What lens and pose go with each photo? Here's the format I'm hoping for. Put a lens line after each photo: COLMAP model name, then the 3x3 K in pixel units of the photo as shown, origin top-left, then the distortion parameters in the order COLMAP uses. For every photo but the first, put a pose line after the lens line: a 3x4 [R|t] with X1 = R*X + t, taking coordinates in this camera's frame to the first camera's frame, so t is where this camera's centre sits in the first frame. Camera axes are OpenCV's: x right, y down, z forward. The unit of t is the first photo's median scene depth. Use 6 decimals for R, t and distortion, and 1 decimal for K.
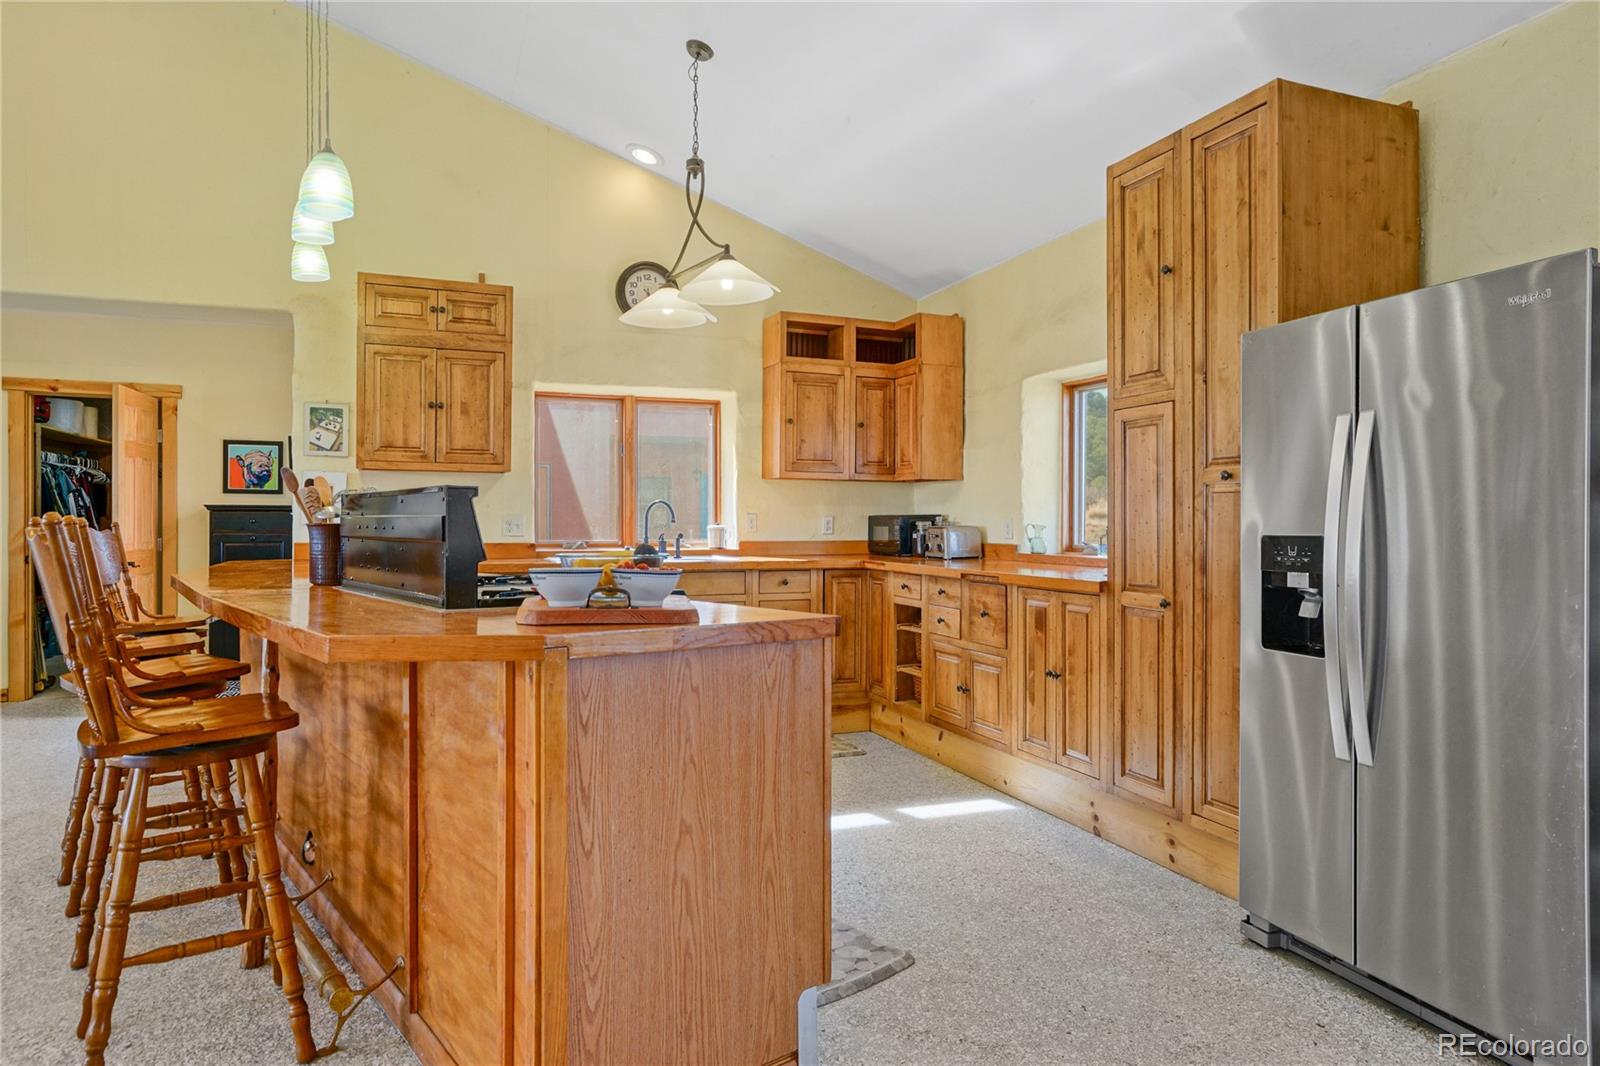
lens RADIAL K [[934.4, 0, 801.1], [0, 934.4, 528.9], [0, 0, 1]] dist [-0.020647, 0.000334]
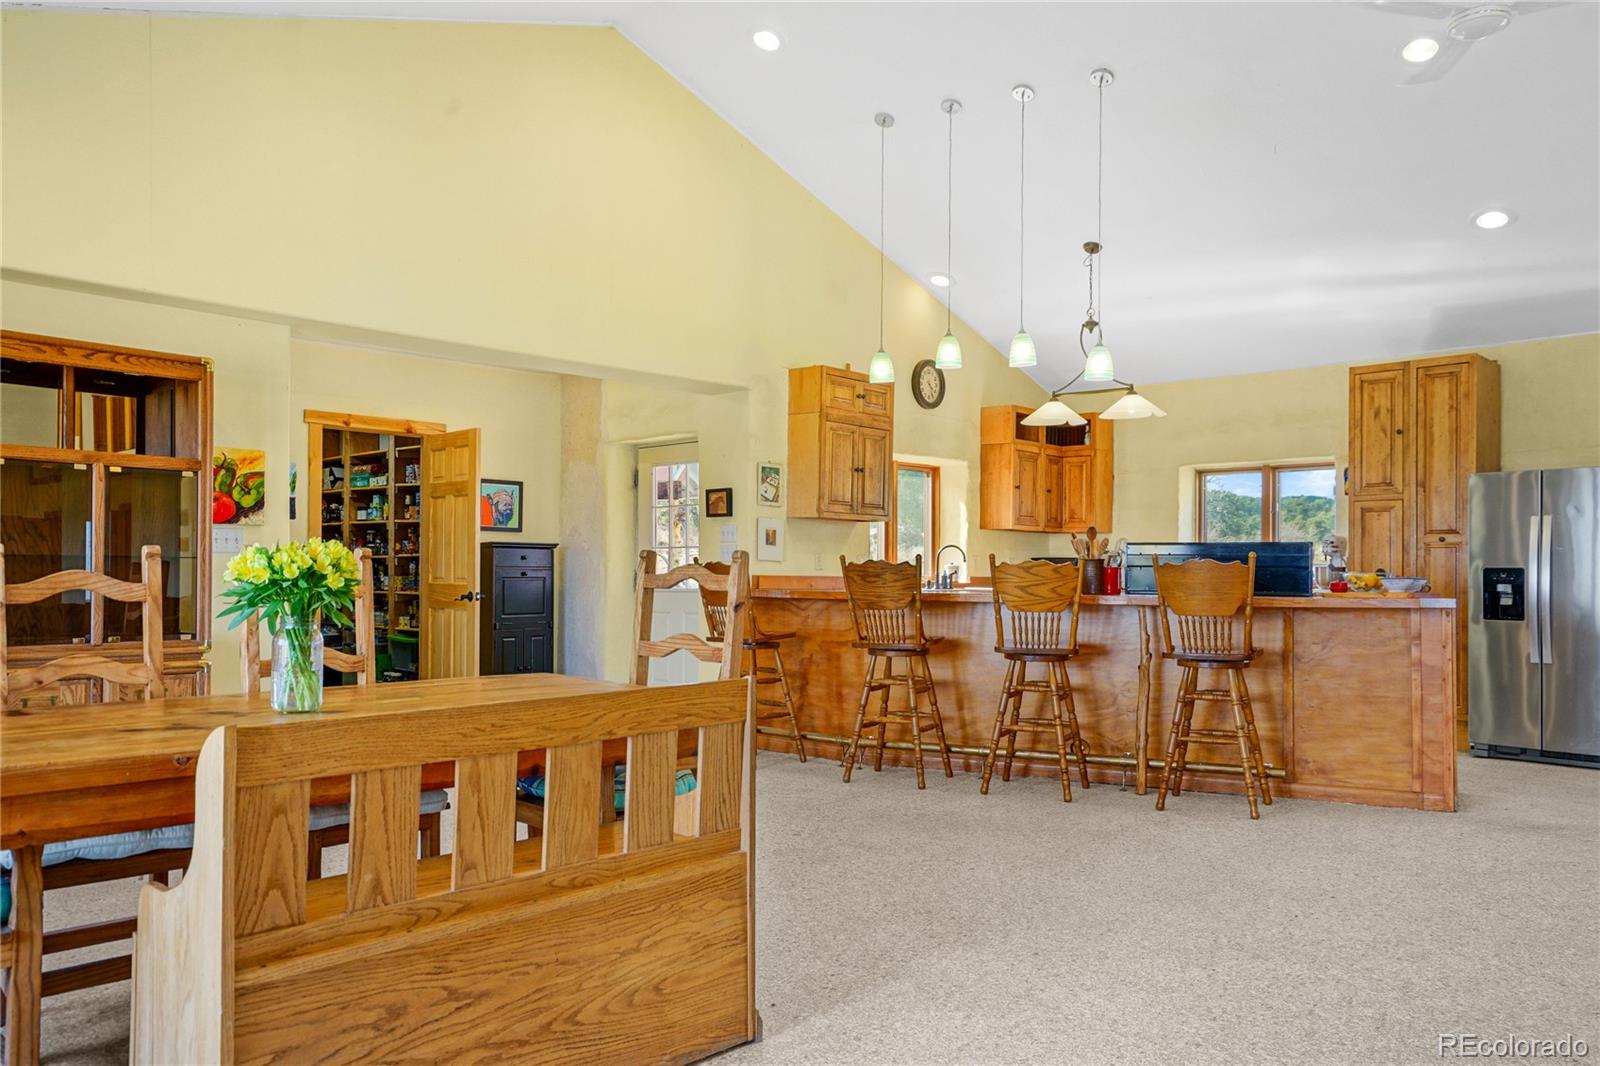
lens RADIAL K [[1155.1, 0, 792.1], [0, 1155.1, 572.9], [0, 0, 1]] dist [-0.008359, 0.001719]
pose [[0.914800, 0.005473, 0.403869, -1.627412], [-0.003460, 0.999978, -0.005714, 0.030970], [-0.403891, 0.003830, 0.914799, -0.640891]]
